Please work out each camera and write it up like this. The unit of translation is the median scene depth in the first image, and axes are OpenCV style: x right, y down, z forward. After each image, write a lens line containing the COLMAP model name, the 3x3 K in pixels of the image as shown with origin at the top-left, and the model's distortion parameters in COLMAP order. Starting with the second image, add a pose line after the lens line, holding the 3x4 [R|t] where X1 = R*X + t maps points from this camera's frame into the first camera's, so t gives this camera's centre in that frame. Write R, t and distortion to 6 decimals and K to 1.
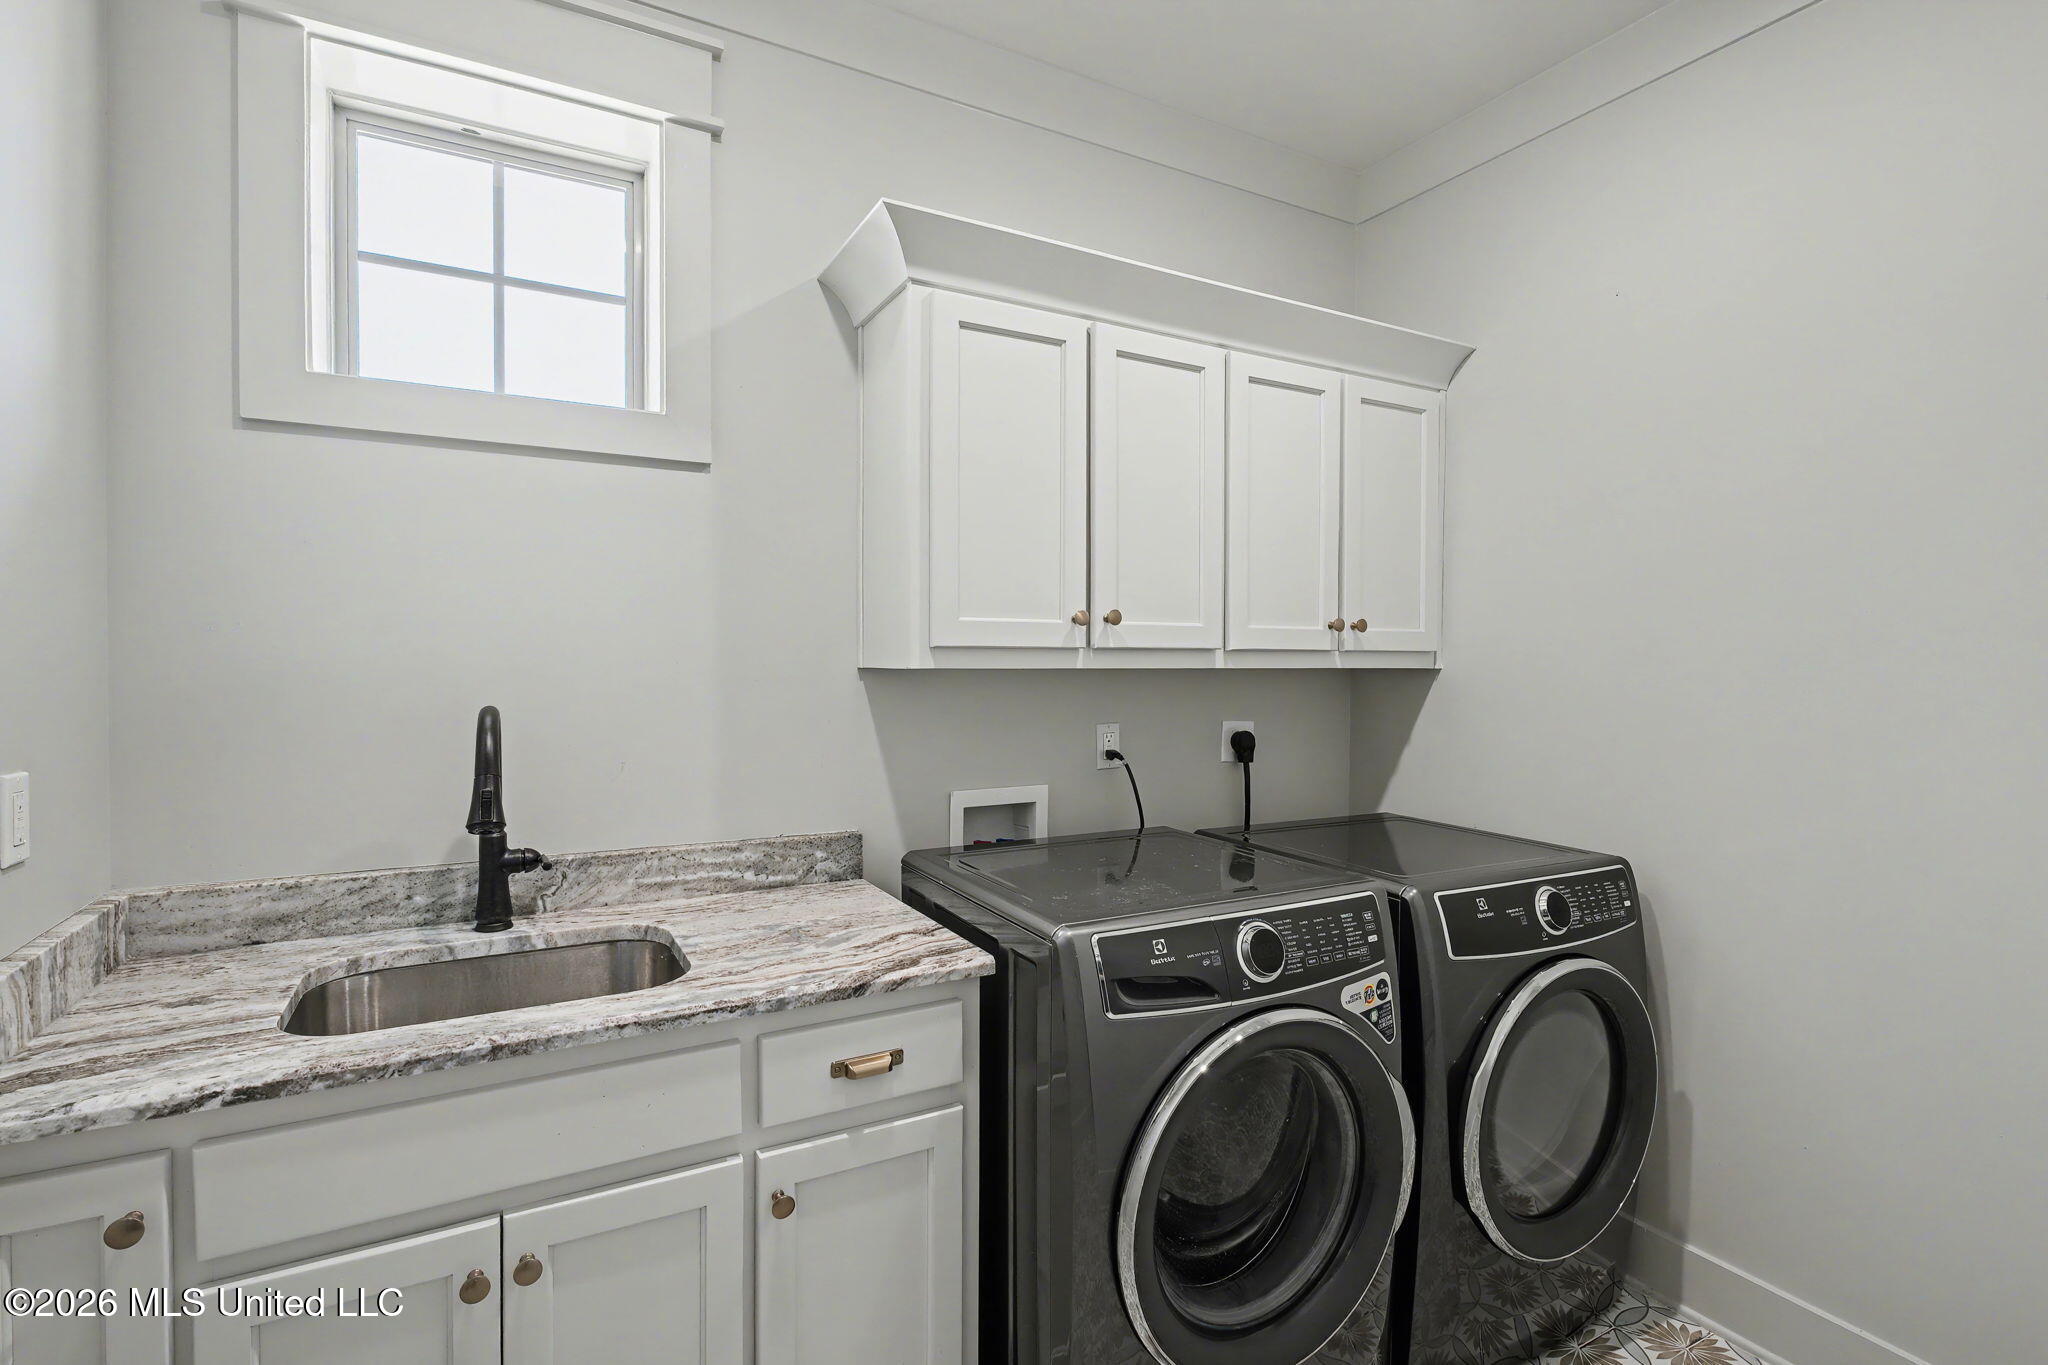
lens RADIAL K [[973.6, 0, 1019.5], [0, 973.6, 669.1], [0, 0, 1]] dist [0.001123, -0.000072]
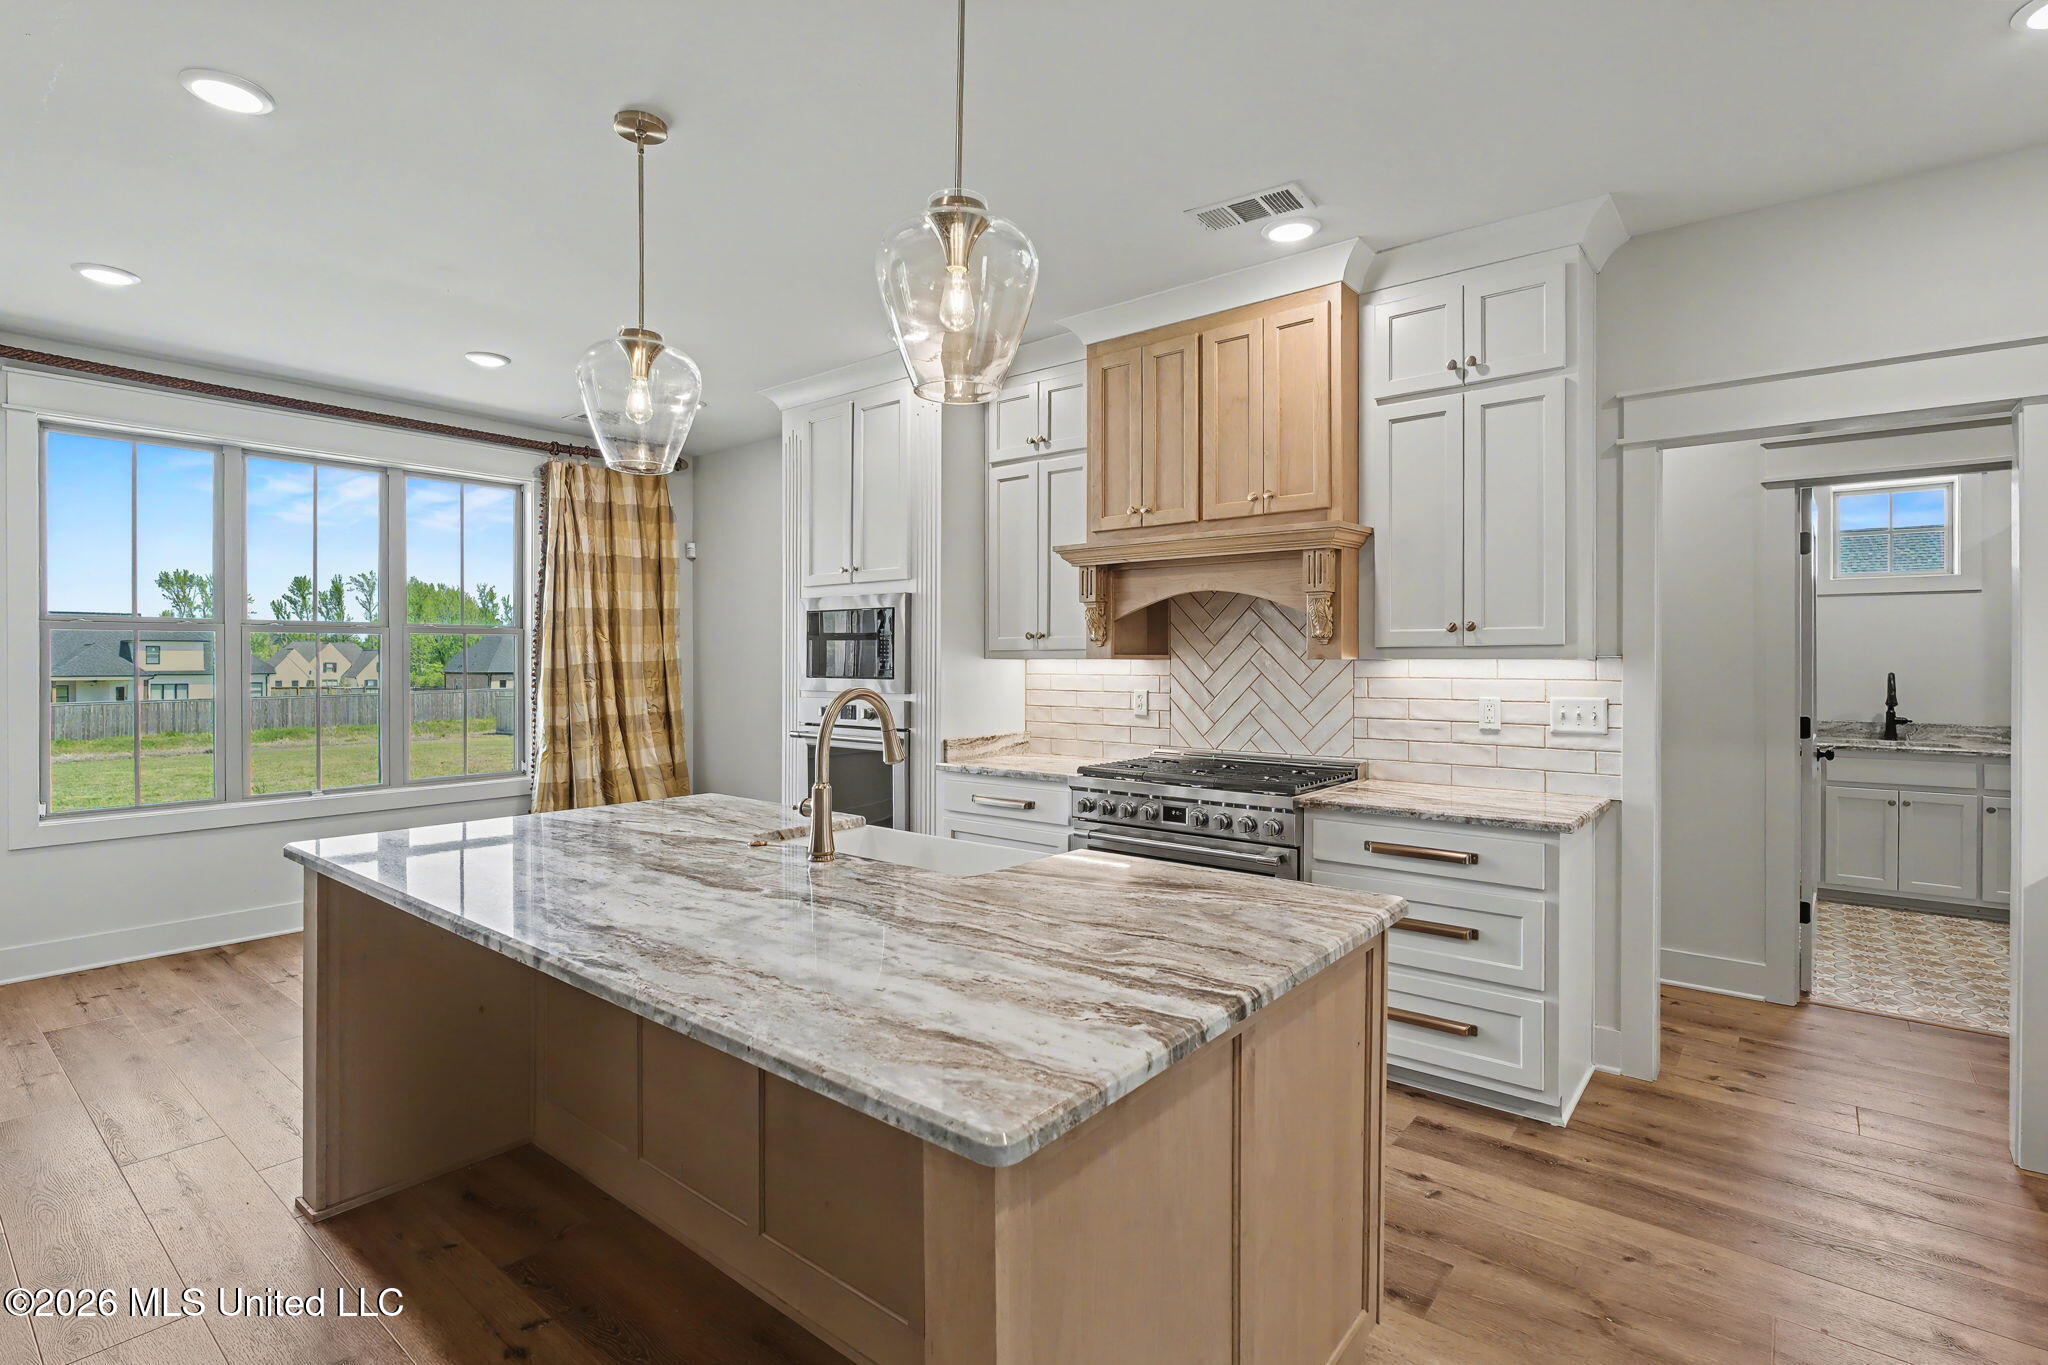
lens RADIAL K [[970.2, 0, 1017.1], [0, 970.2, 649.1], [0, 0, 1]] dist [-0.001412, -0.000101]
pose [[0.374178, -0.011536, -0.927285, 1.442188], [-0.006858, 0.999861, -0.015207, 0.023266], [0.927332, 0.012050, 0.374046, -3.062946]]
